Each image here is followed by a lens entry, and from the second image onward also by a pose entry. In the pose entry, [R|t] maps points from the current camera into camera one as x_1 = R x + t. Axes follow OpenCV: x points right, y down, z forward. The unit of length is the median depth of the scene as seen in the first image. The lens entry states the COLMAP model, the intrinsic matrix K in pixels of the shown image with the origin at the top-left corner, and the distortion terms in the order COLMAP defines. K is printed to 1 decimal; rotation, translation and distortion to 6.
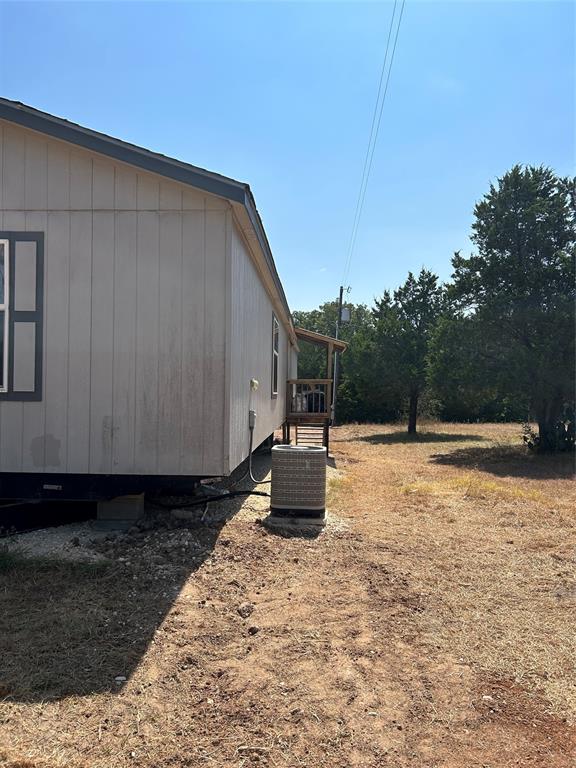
lens RADIAL K [[578.2, 0, 291.2], [0, 578.2, 383.8], [0, 0, 1]] dist [0.067917, -0.086538]
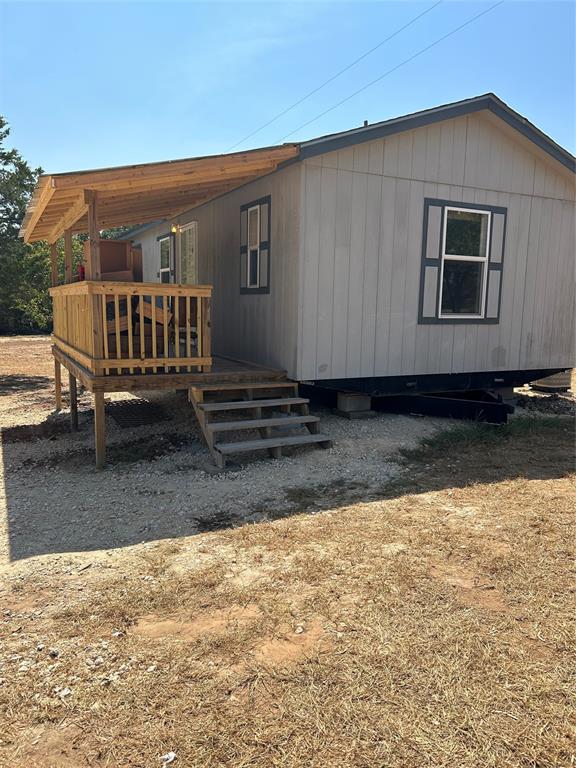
lens RADIAL K [[586.2, 0, 288.0], [0, 586.2, 384.0], [0, 0, 1]] dist [0.018627, -0.001528]
pose [[0.870542, -0.064369, 0.487866, -1.651782], [-0.015664, 0.987281, 0.158213, -0.048763], [-0.491845, -0.145373, 0.858461, -0.058153]]
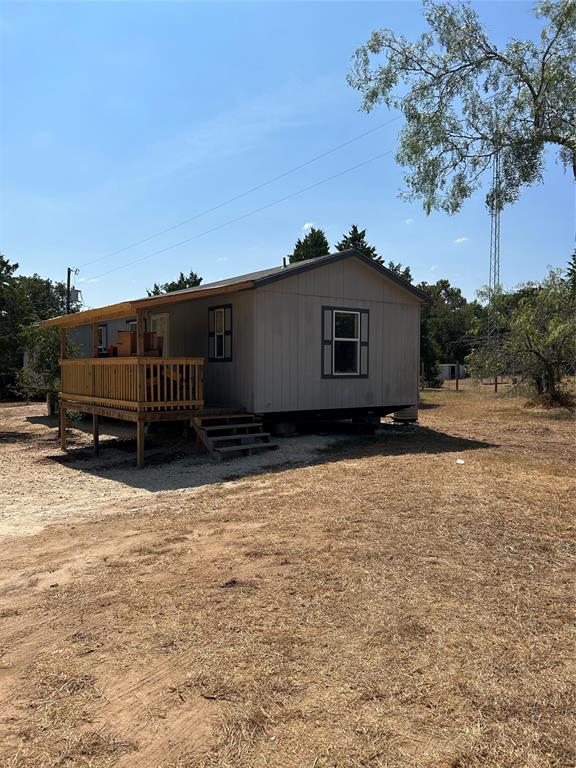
lens RADIAL K [[578.2, 0, 291.2], [0, 578.2, 383.8], [0, 0, 1]] dist [0.067917, -0.086538]
pose [[0.762483, -0.028576, 0.646377, -2.266734], [-0.003381, 0.998835, 0.048146, -0.063749], [-0.646999, -0.038895, 0.761498, -0.660886]]
